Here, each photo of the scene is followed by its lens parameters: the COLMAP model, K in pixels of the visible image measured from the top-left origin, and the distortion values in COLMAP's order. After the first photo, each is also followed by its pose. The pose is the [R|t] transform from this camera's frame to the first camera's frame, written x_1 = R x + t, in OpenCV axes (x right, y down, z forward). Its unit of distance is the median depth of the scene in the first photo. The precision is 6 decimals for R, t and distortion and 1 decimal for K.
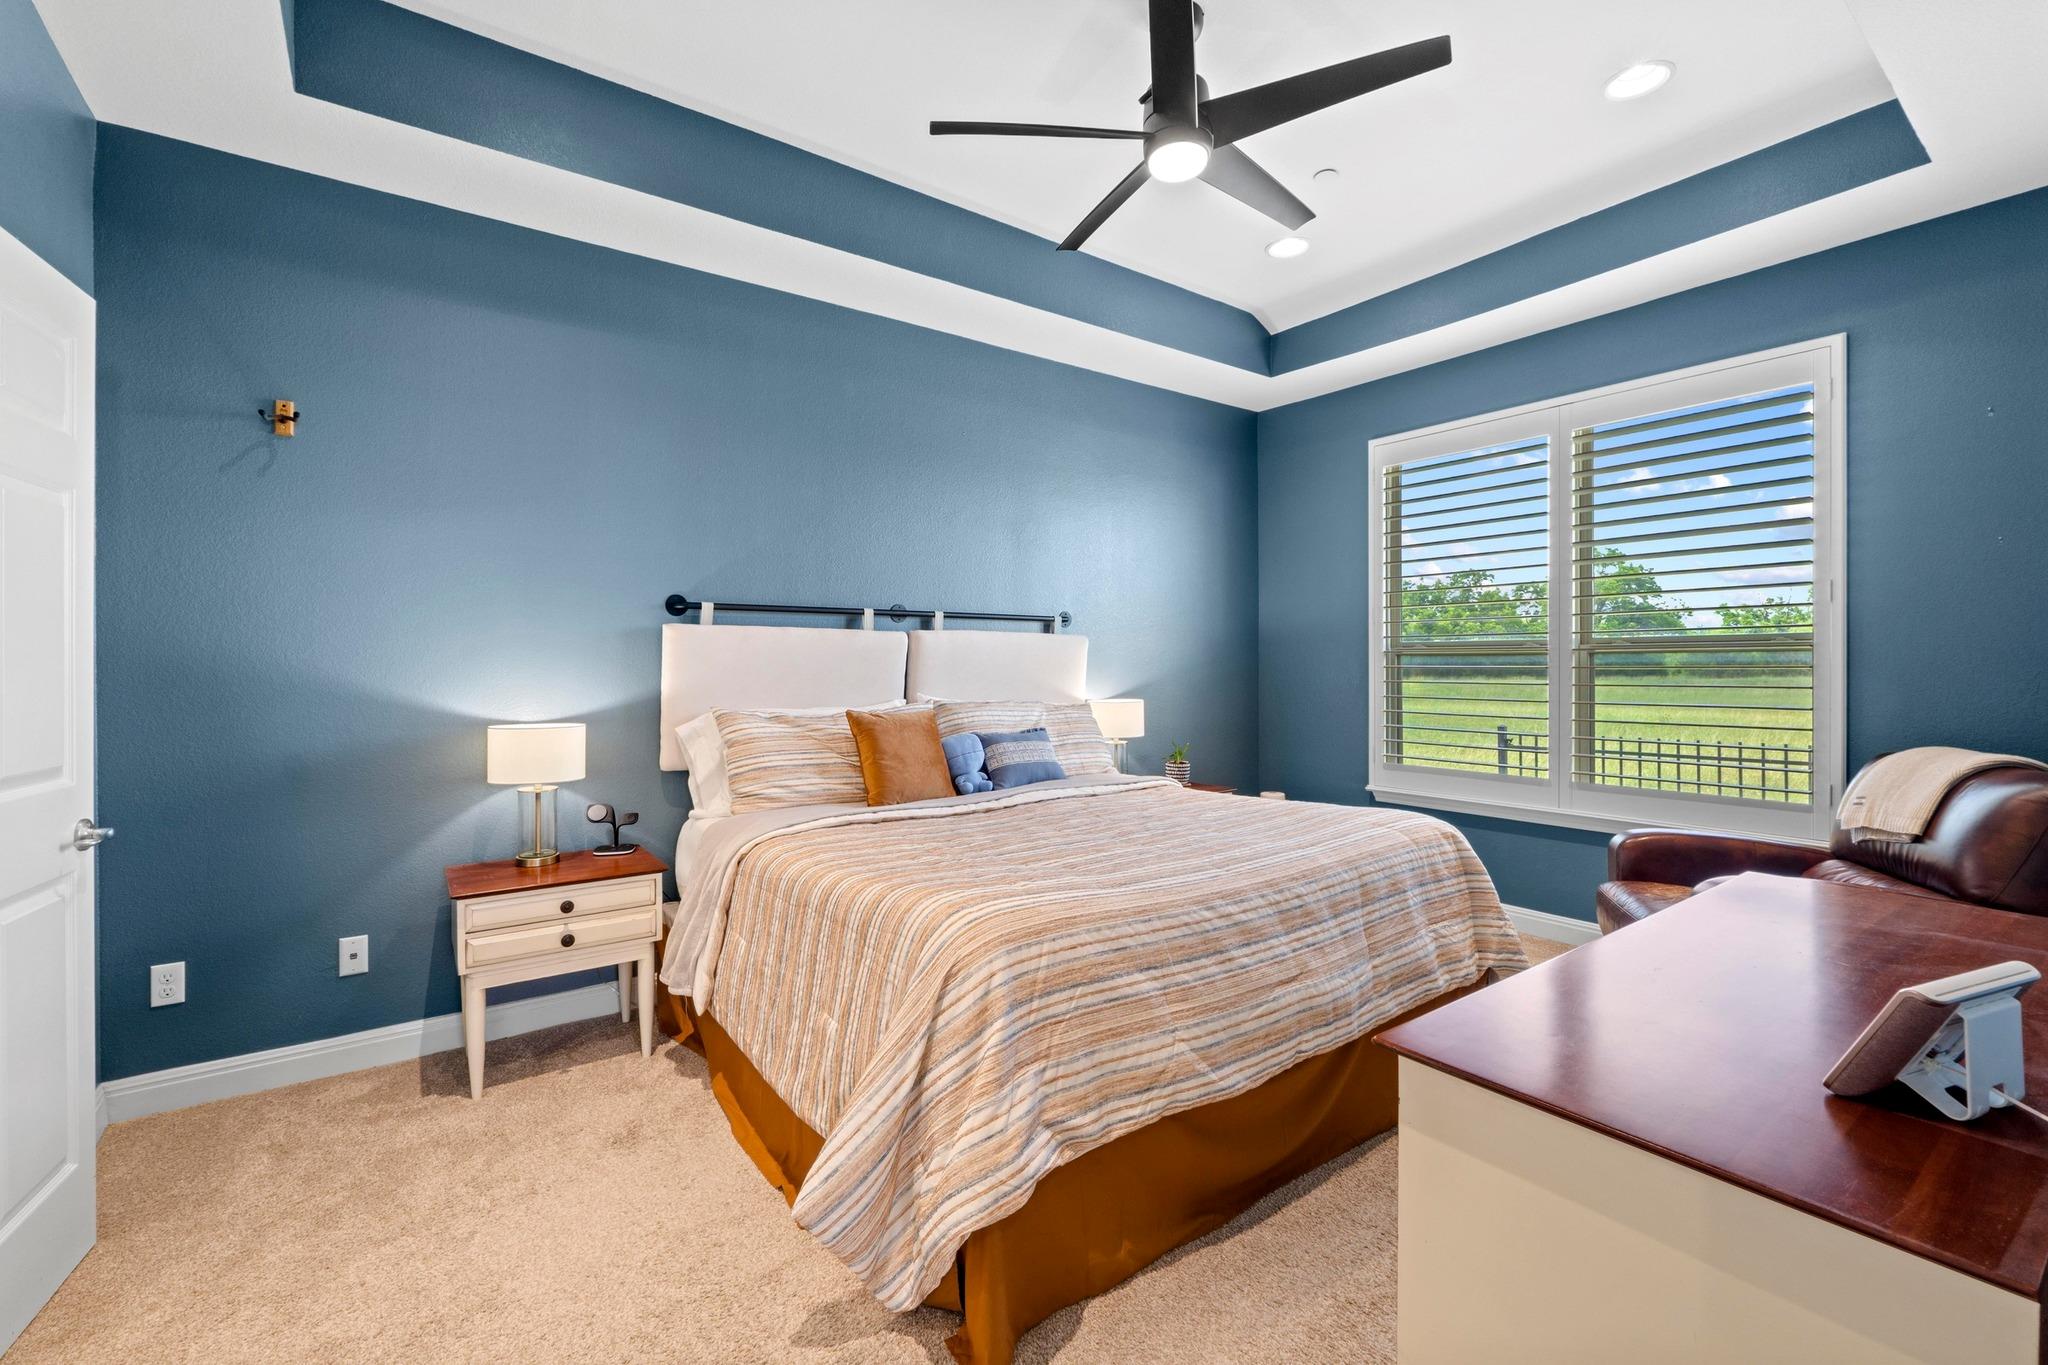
lens RADIAL K [[878.5, 0, 1015.6], [0, 878.5, 664.9], [0, 0, 1]] dist [-0.004373, 0.000684]
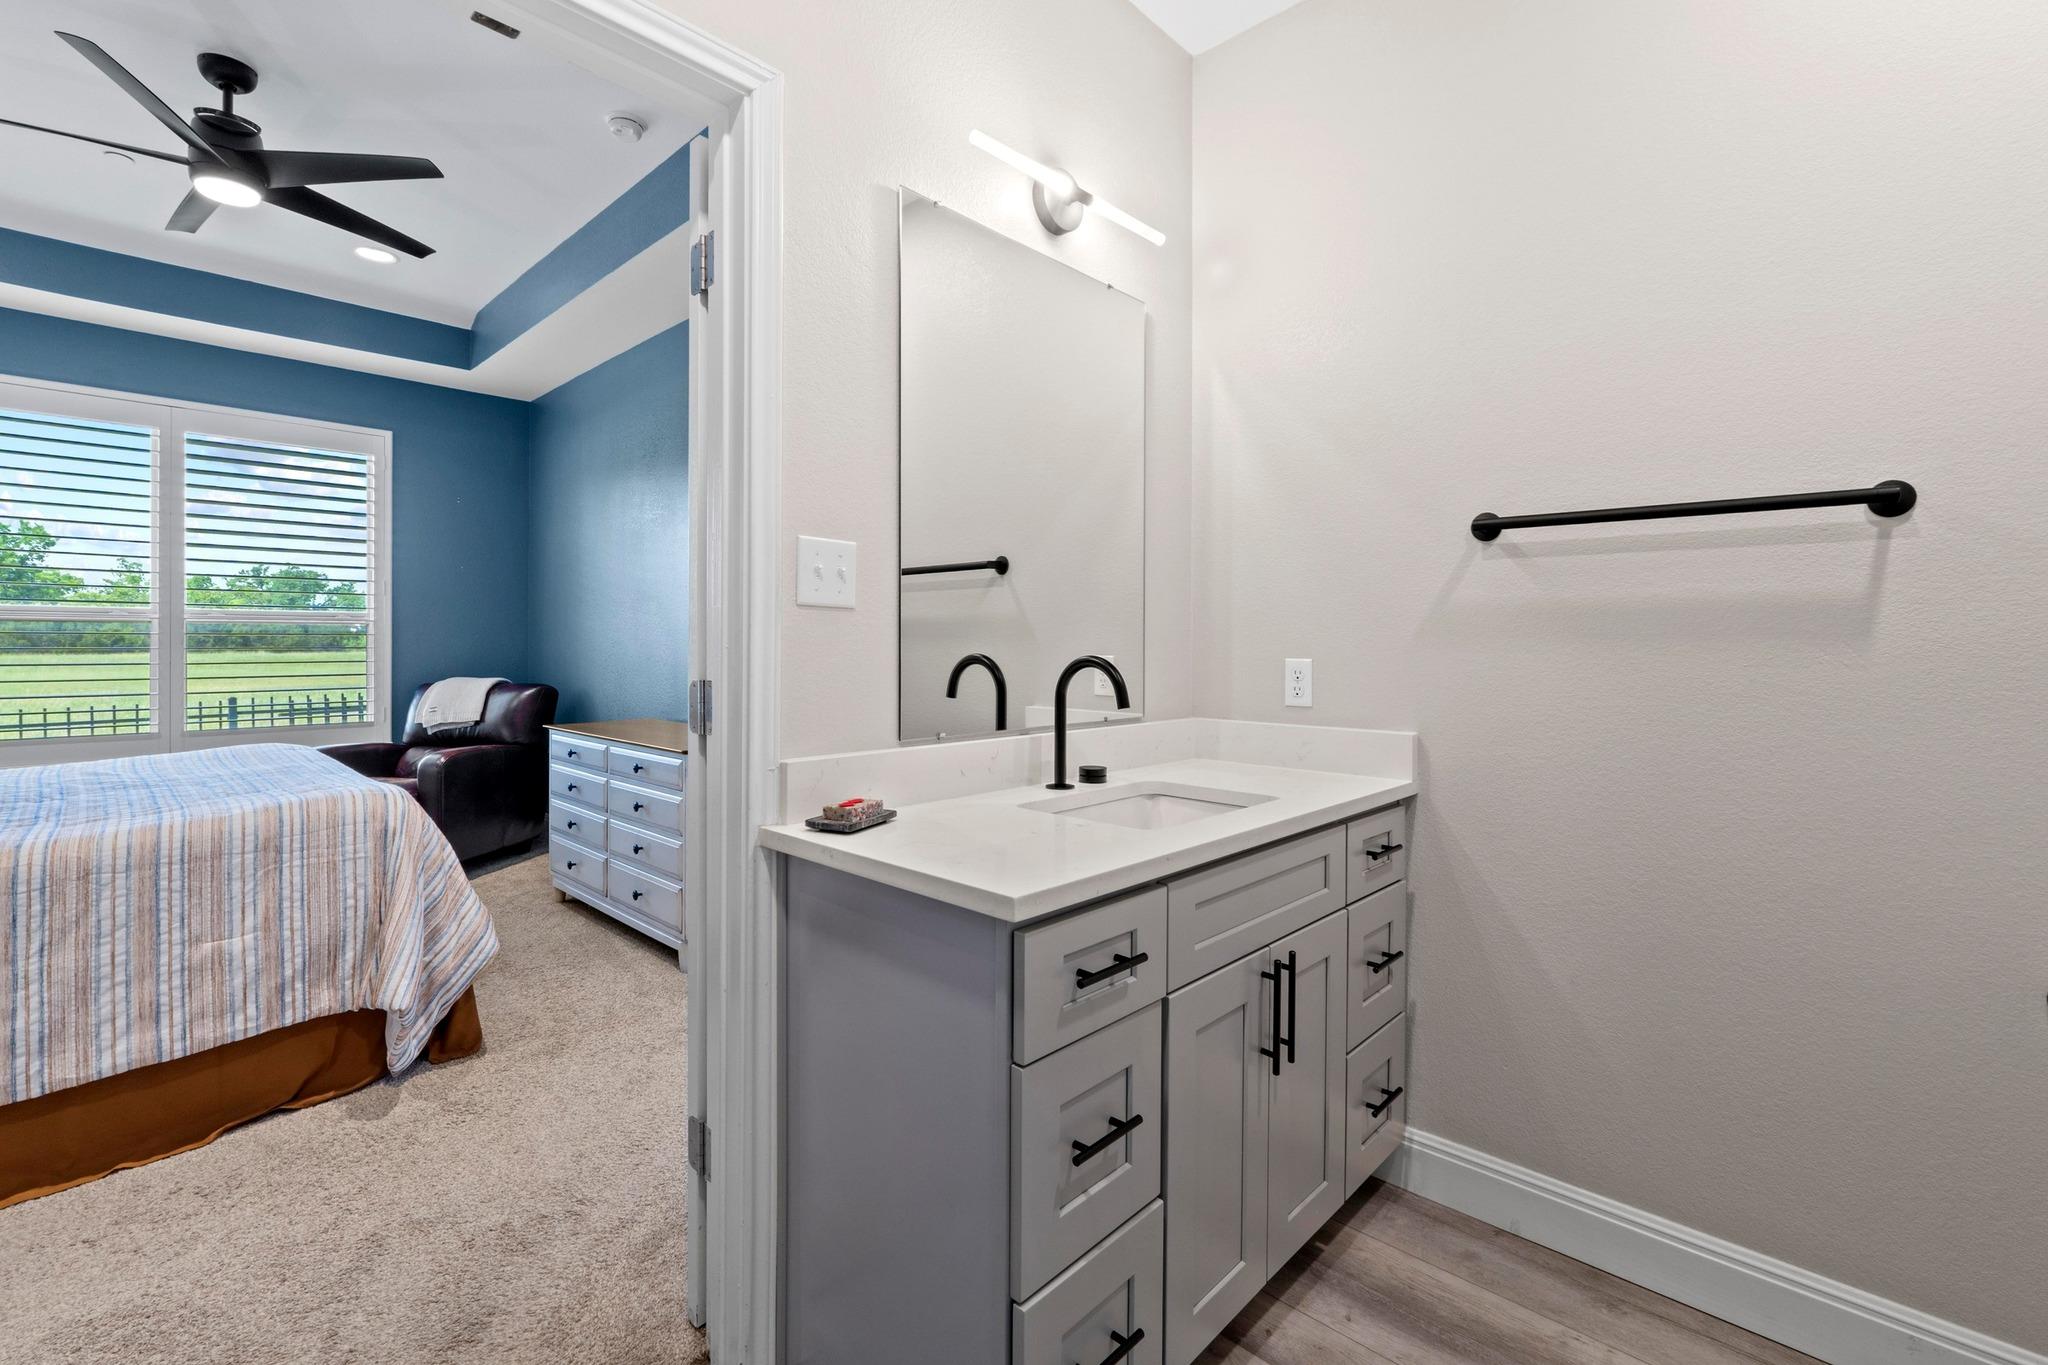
lens RADIAL K [[878.5, 0, 1026.8], [0, 878.5, 643.3], [0, 0, 1]] dist [-0.004373, 0.000684]
pose [[-0.193669, 0.003090, 0.981062, -0.978287], [-0.015224, 0.999865, -0.006154, 0.010864], [-0.980949, -0.016128, -0.193595, 0.152581]]
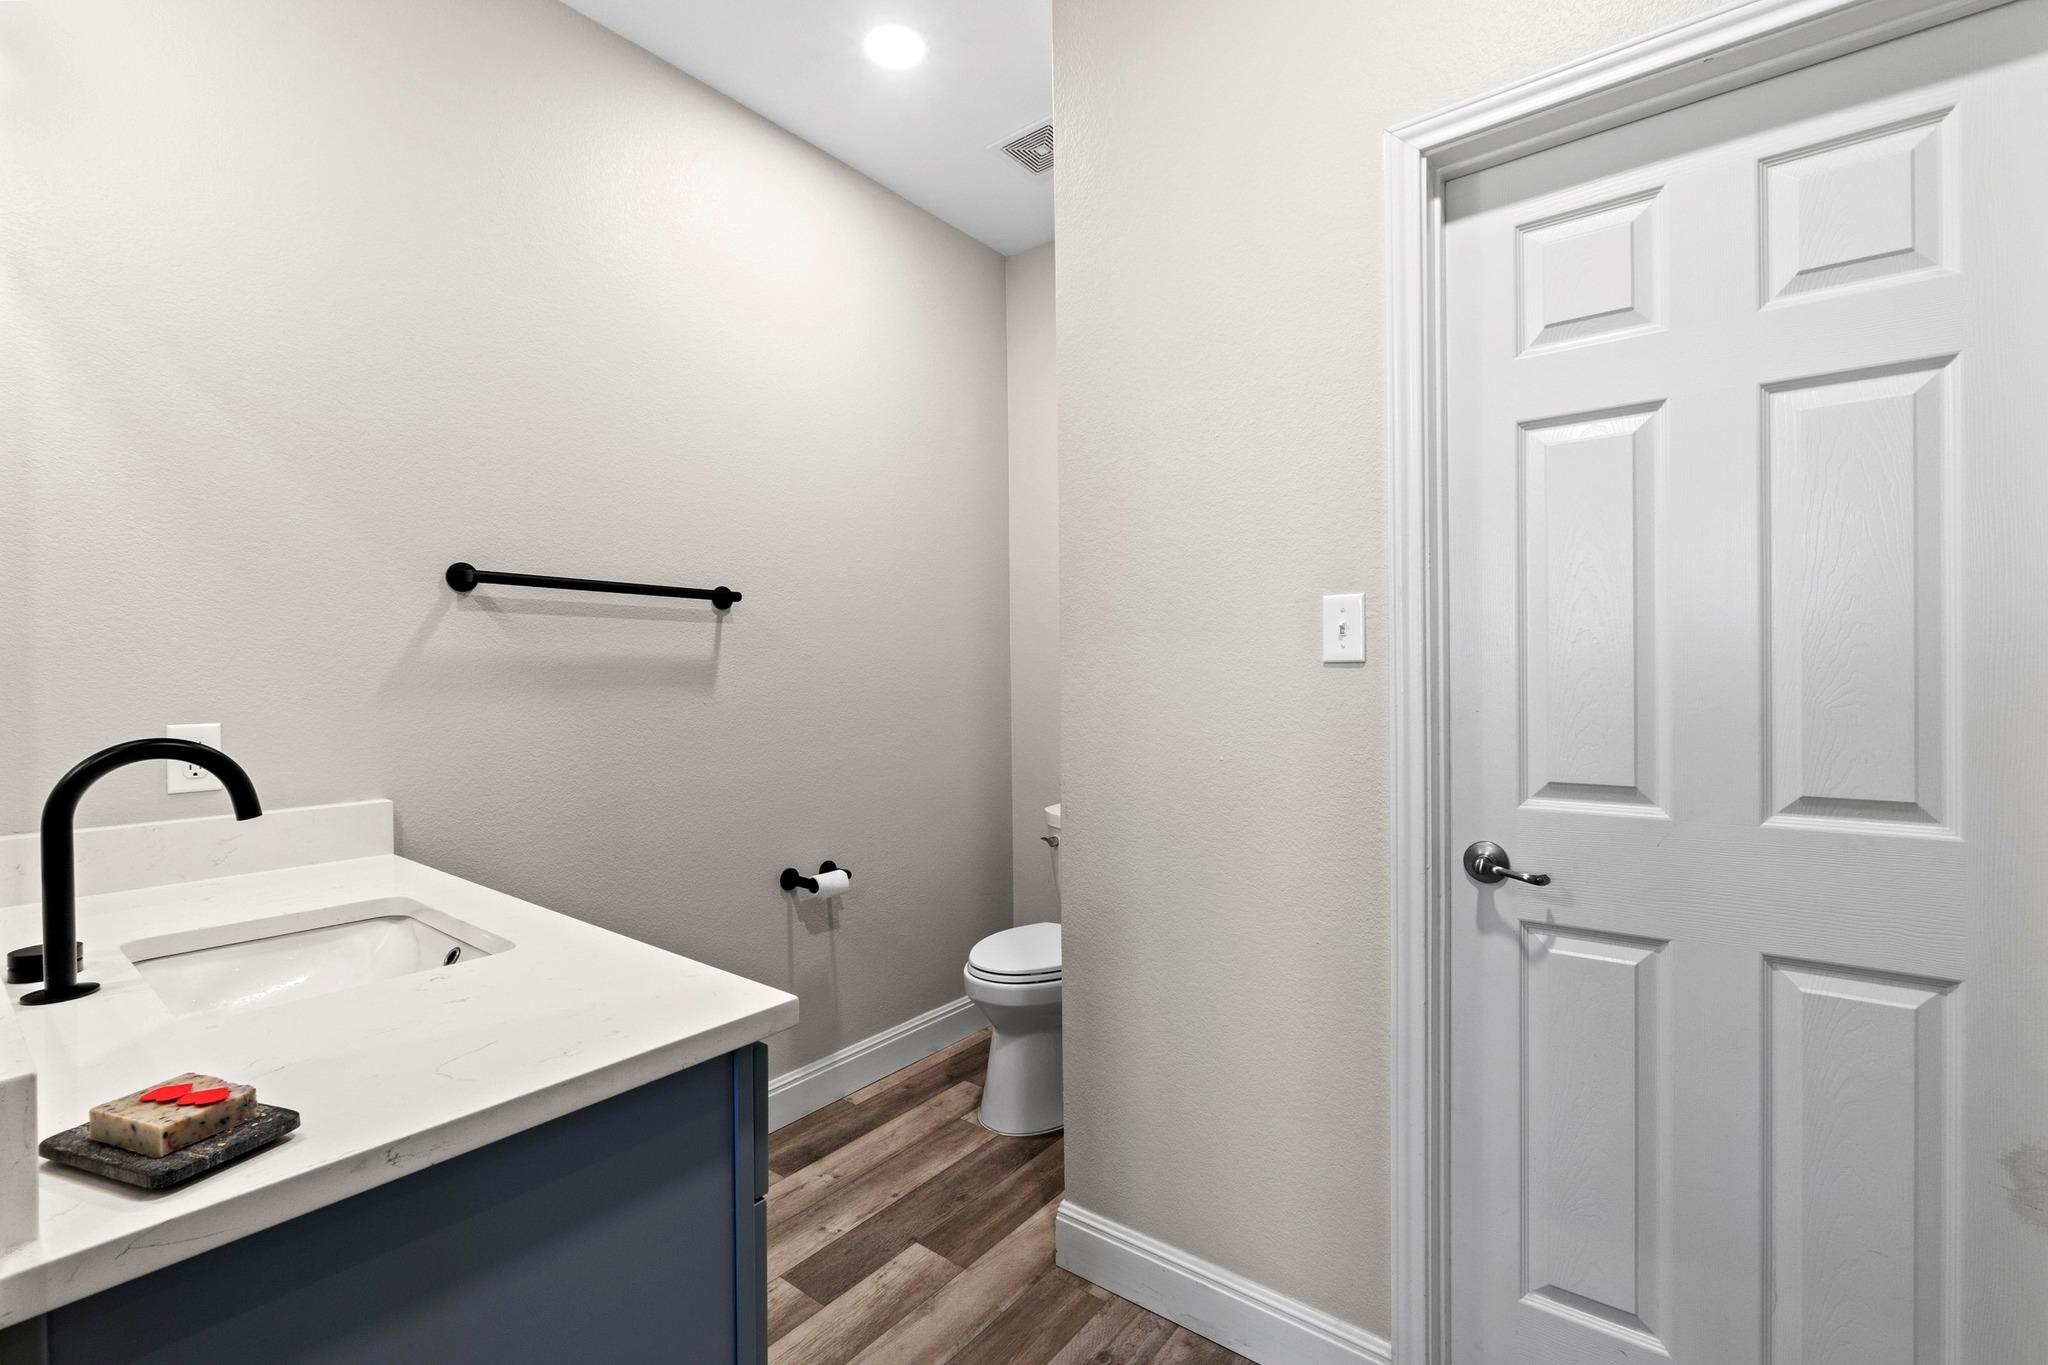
lens RADIAL K [[878.5, 0, 1027.3], [0, 878.5, 678.1], [0, 0, 1]] dist [-0.004373, 0.000684]
pose [[-0.958154, 0.013685, -0.285927, -0.604030], [0.014869, 0.999888, -0.001971, -0.003860], [0.285868, -0.006140, -0.958249, 0.436064]]
